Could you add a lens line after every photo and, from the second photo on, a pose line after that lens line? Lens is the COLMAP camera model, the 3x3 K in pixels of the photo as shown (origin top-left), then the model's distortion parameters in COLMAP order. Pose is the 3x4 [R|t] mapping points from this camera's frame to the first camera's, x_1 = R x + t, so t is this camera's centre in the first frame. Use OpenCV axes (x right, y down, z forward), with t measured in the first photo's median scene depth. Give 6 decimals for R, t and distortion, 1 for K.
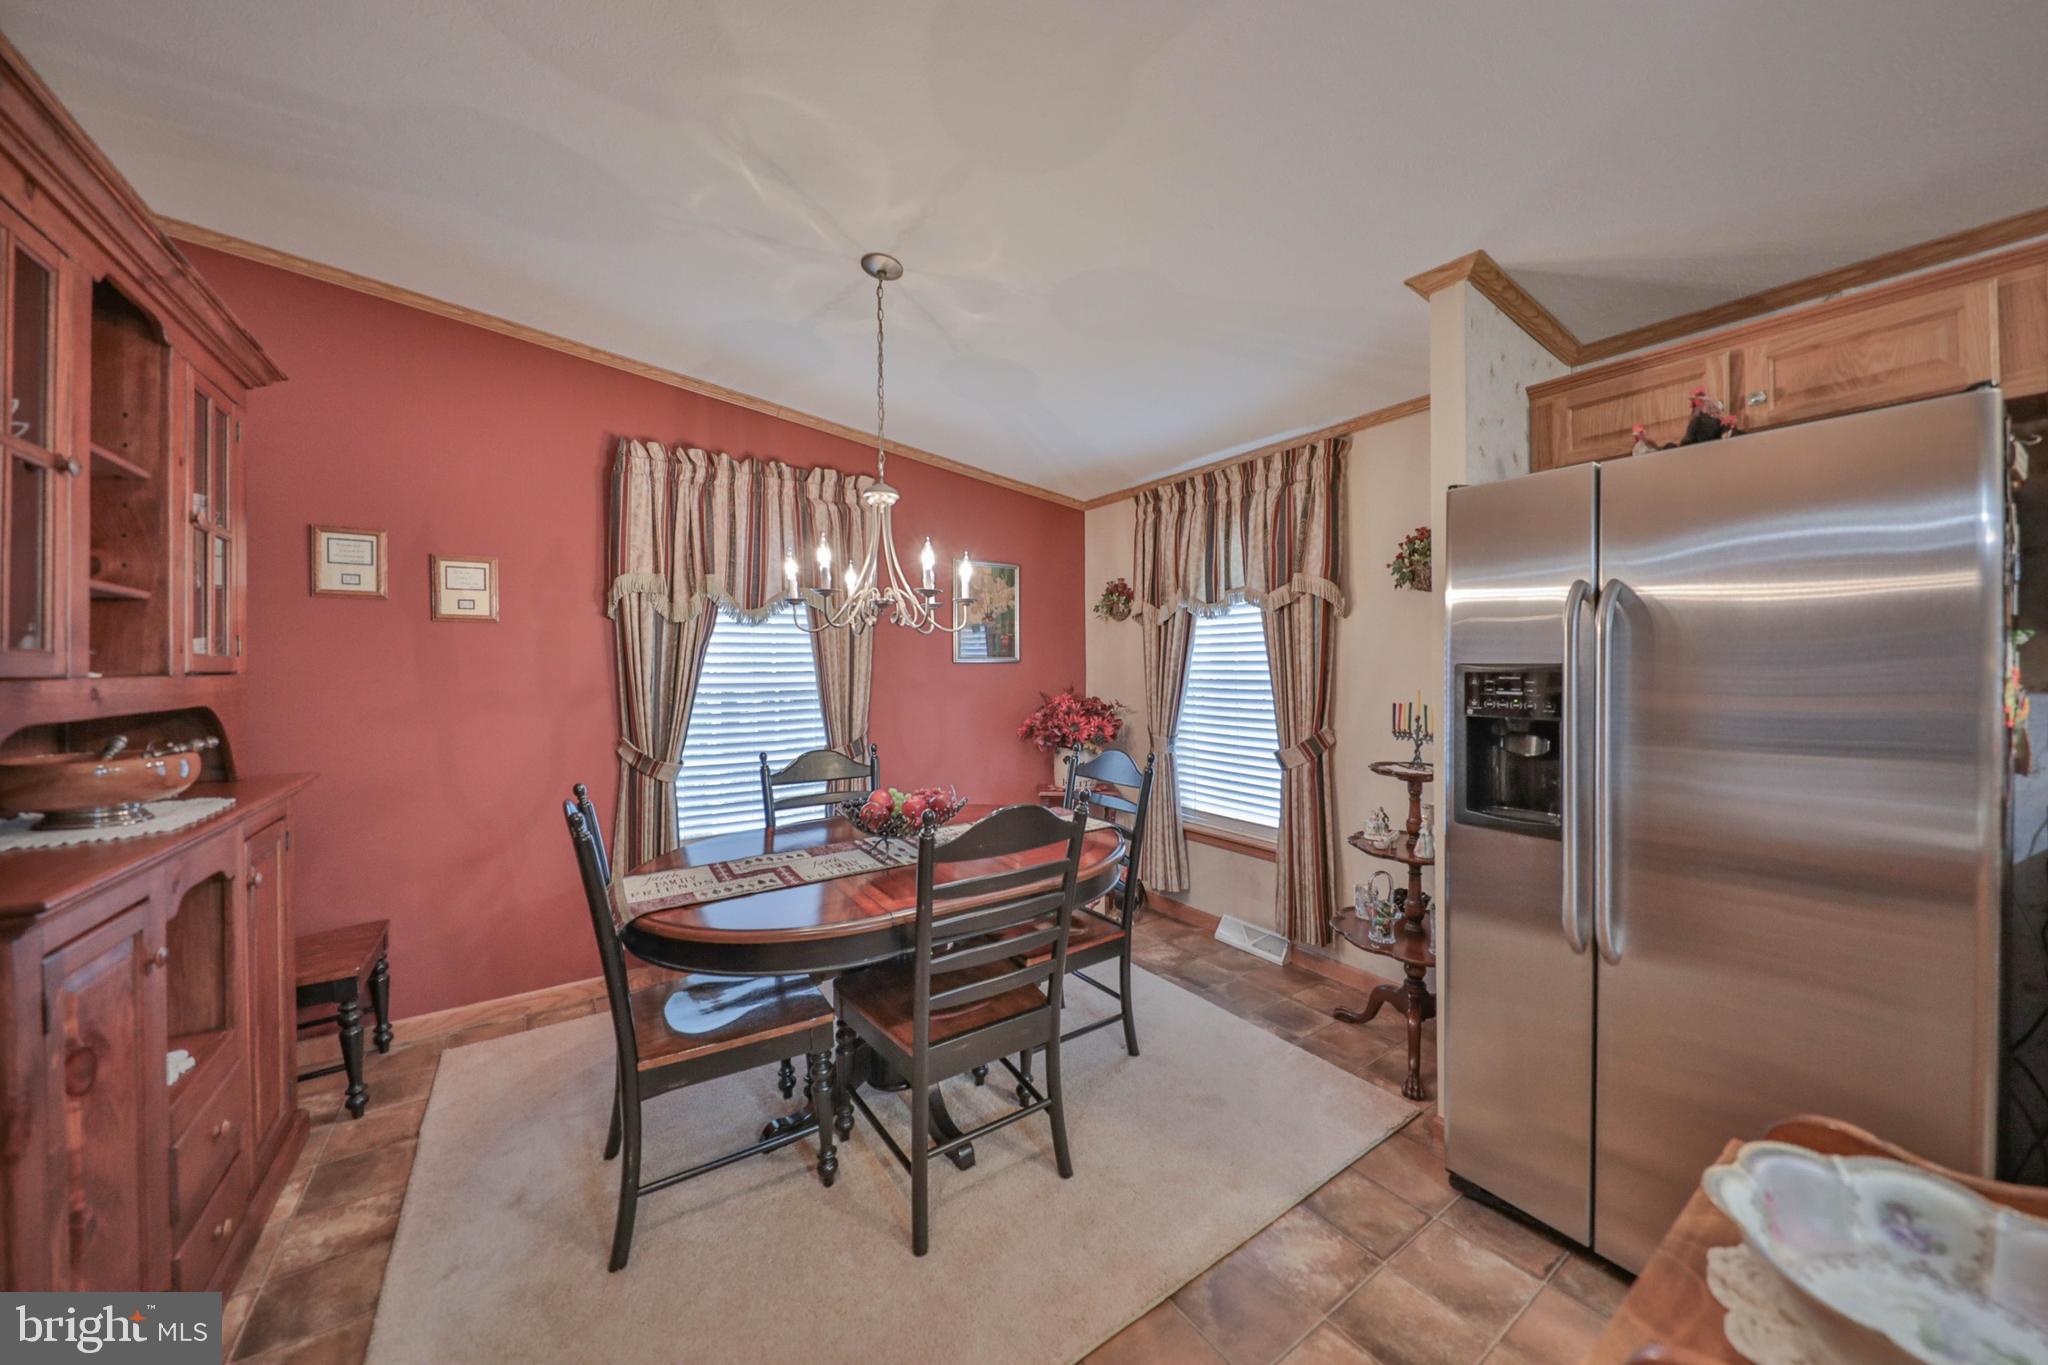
lens RADIAL K [[714.9, 0, 1032.6], [0, 714.9, 653.4], [0, 0, 1]] dist [0.001673, -0.003664]
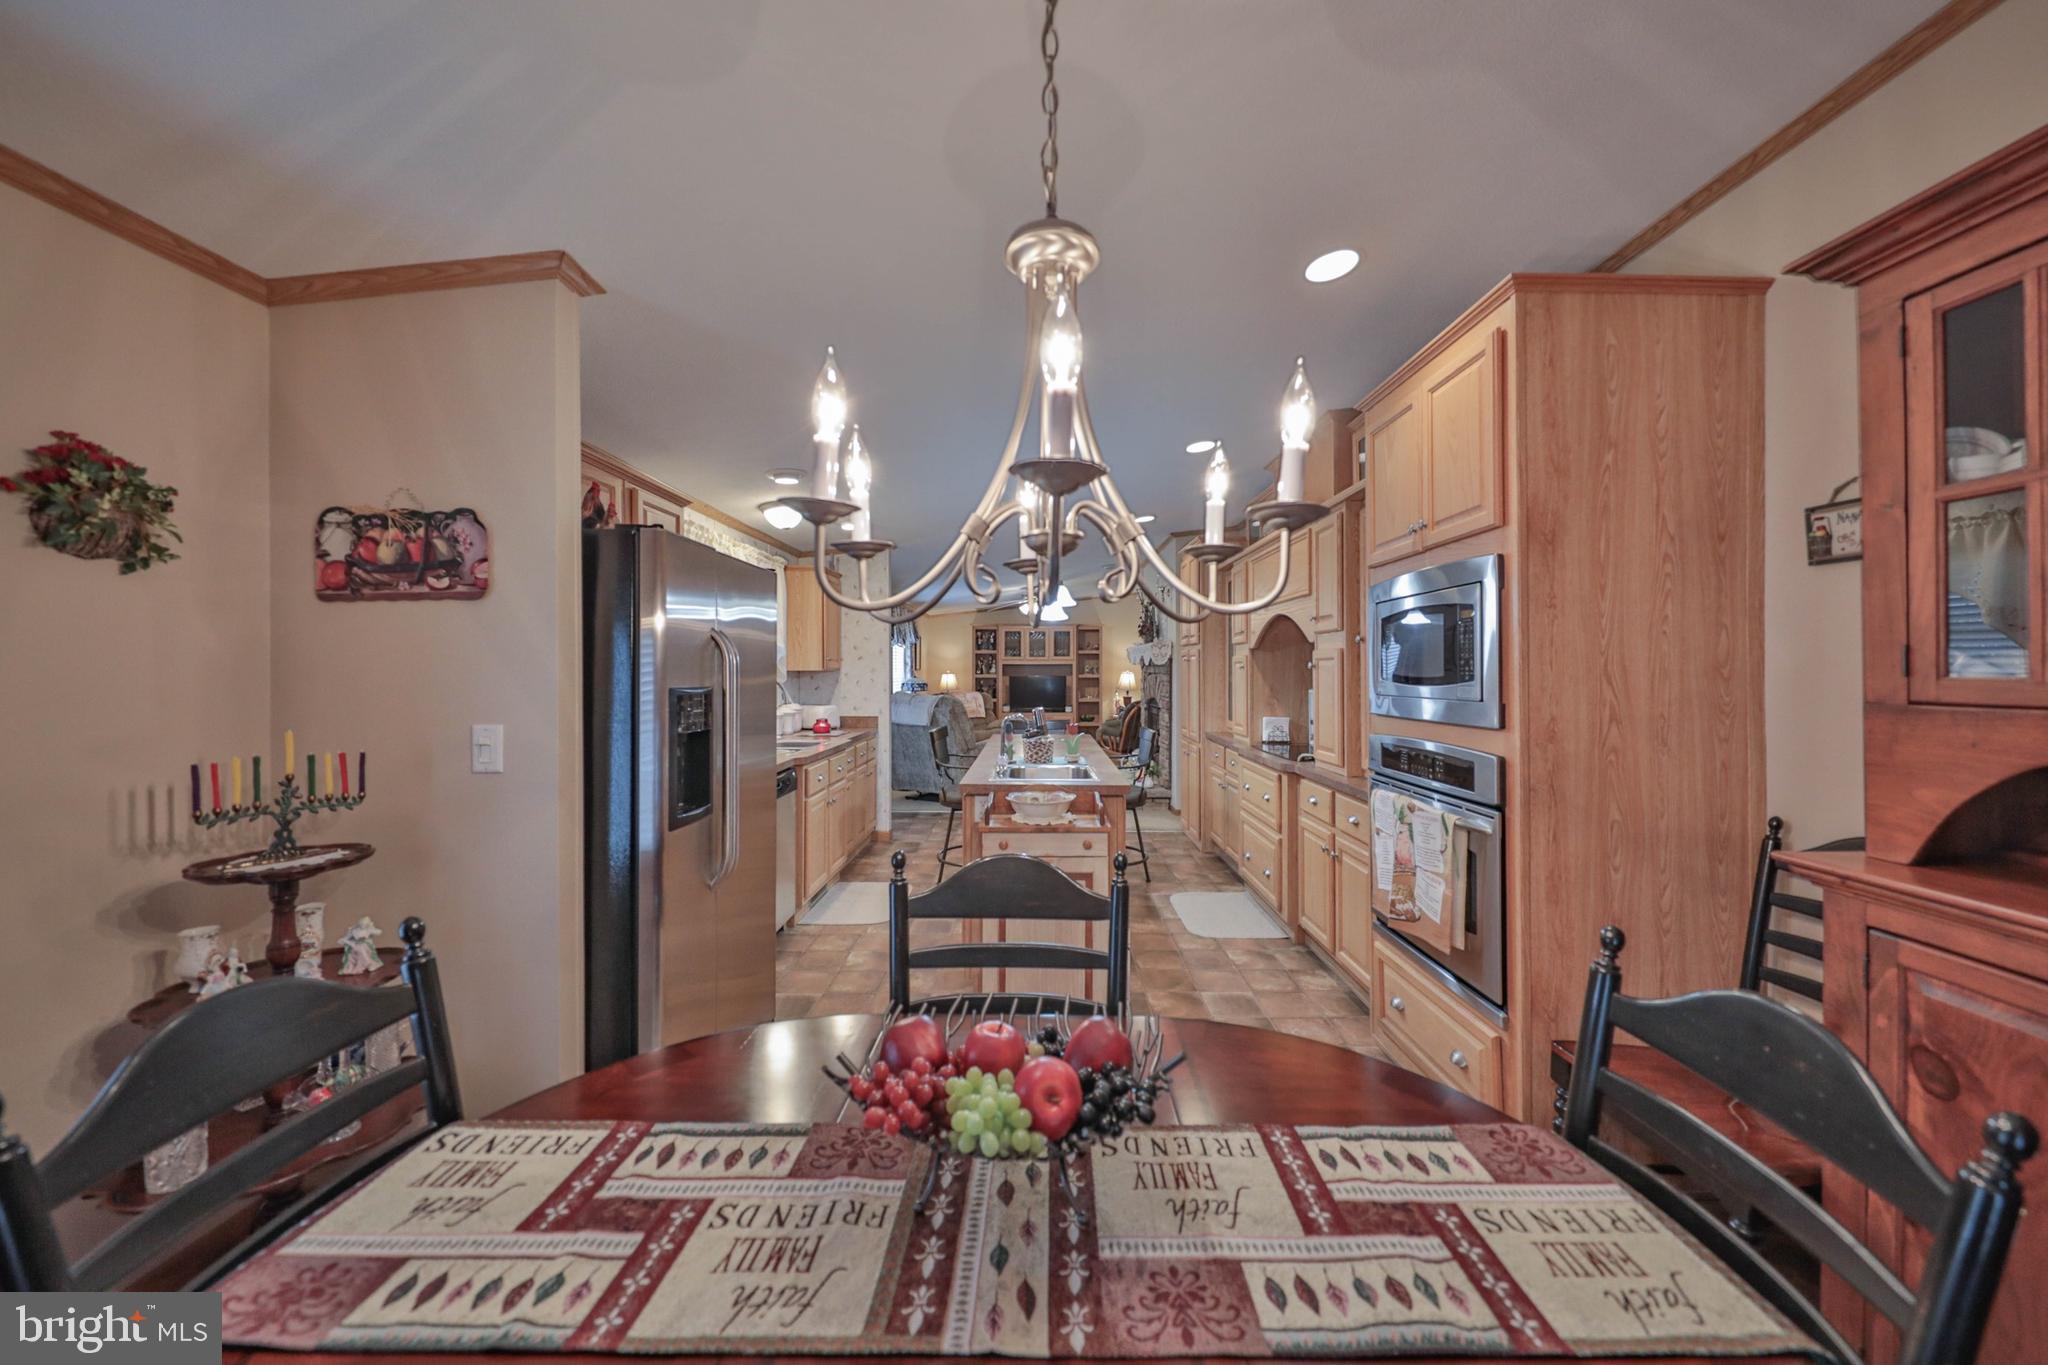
lens RADIAL K [[726.3, 0, 1030.1], [0, 726.3, 677.7], [0, 0, 1]] dist [-0.001844, -0.000269]
pose [[-0.820552, -0.001852, 0.571569, -0.327506], [-0.008973, 0.999913, -0.009643, 0.005129], [-0.571502, -0.013041, -0.820497, 1.039932]]
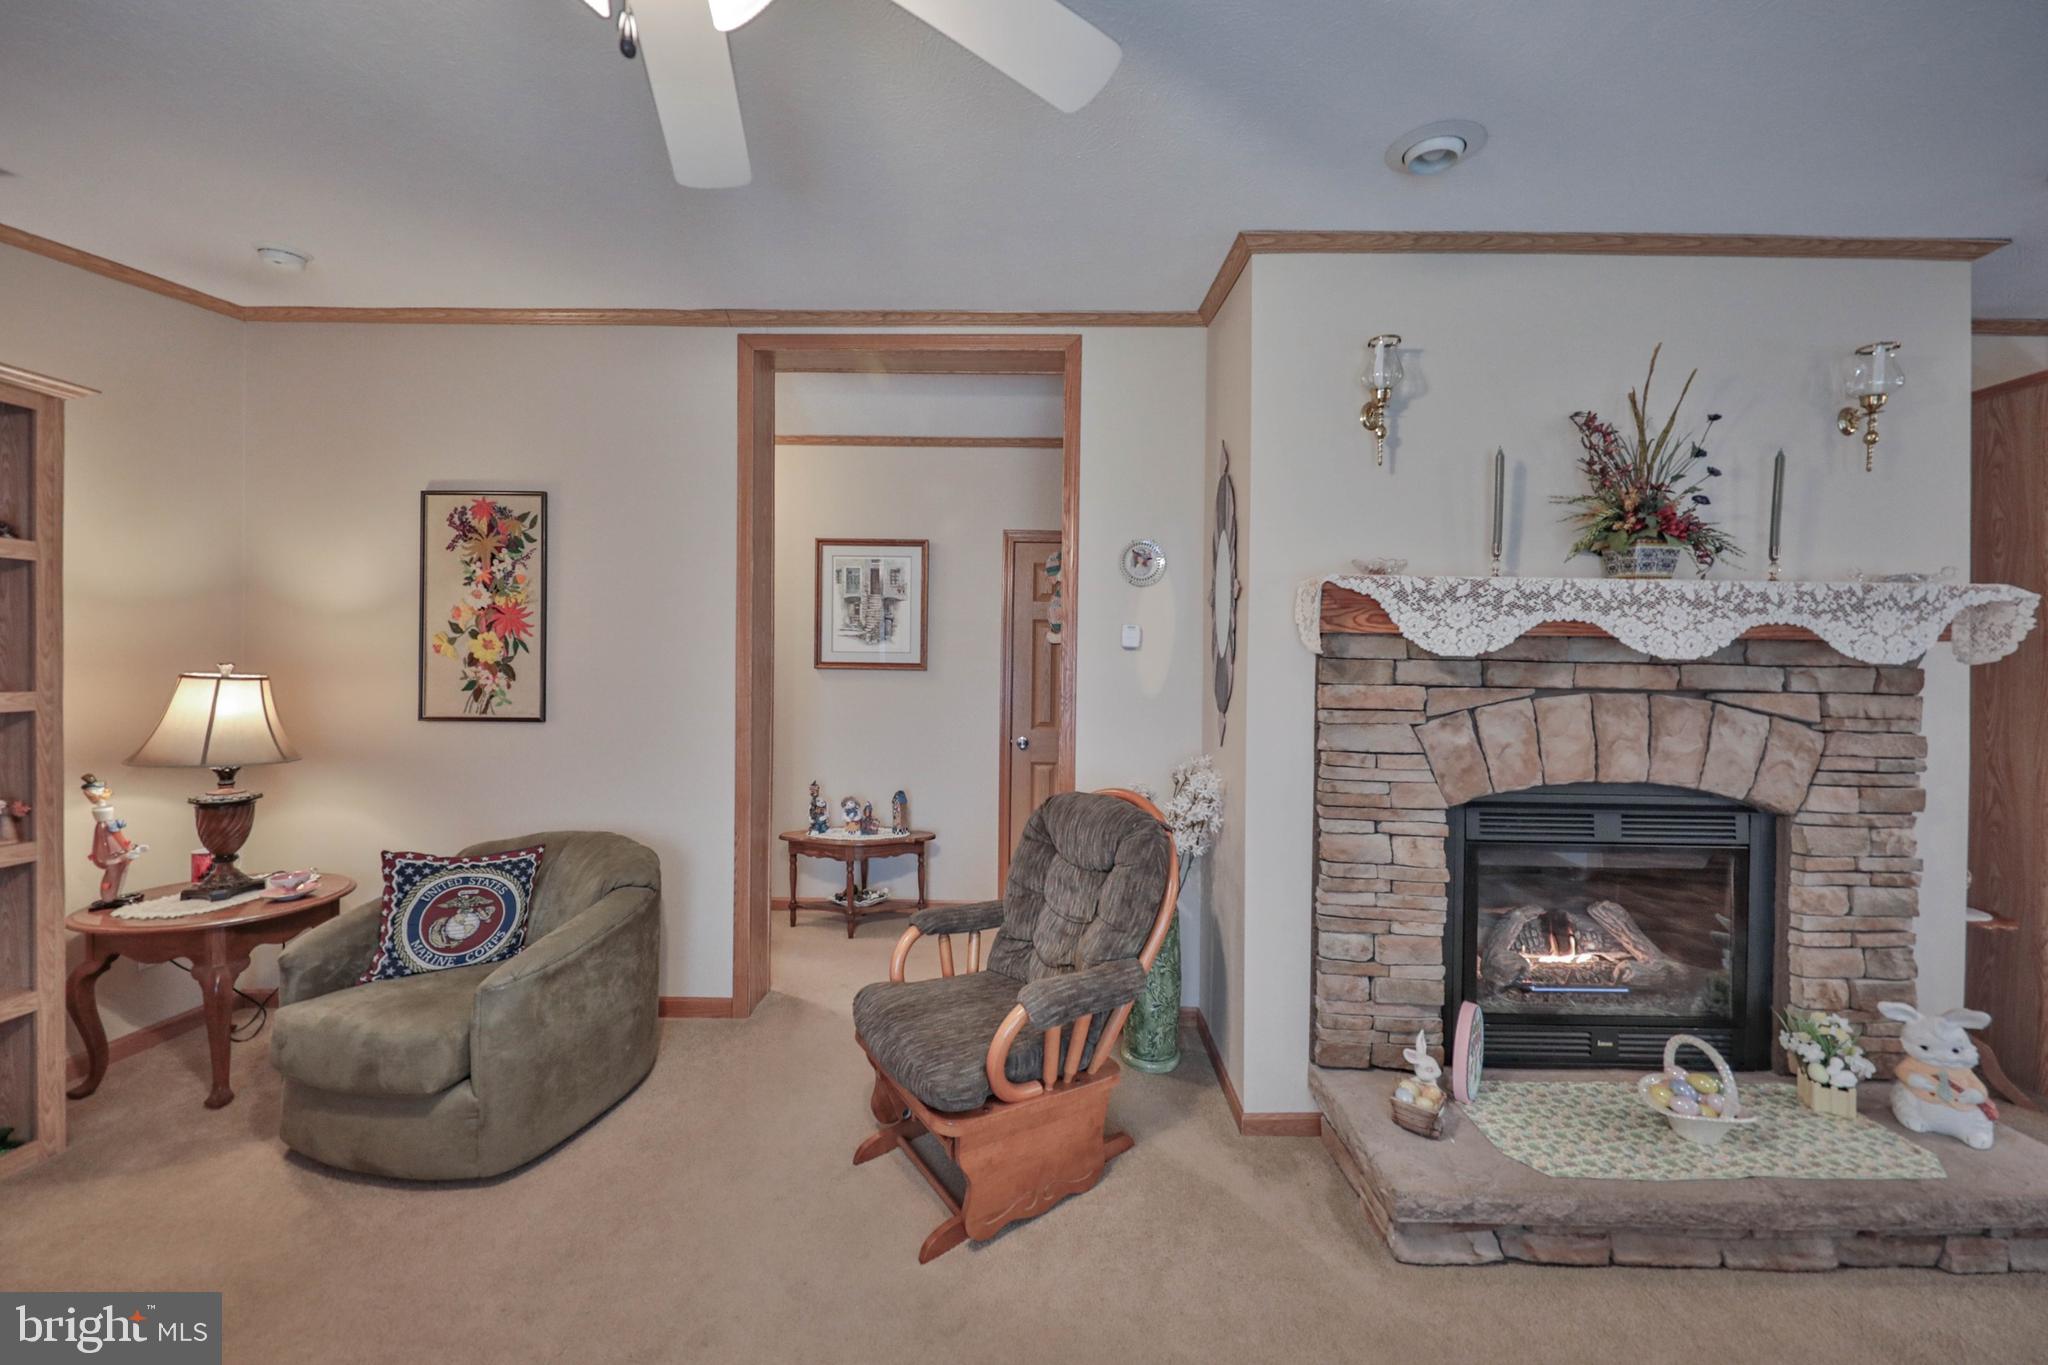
lens RADIAL K [[707.5, 0, 1024.1], [0, 707.5, 664.8], [0, 0, 1]] dist [-0.000816, -0.002172]
pose [[-0.572770, 0.002478, -0.819712, 1.870843], [0.008919, 0.999955, -0.003210, -0.074415], [0.819668, -0.009150, -0.572766, -1.663807]]
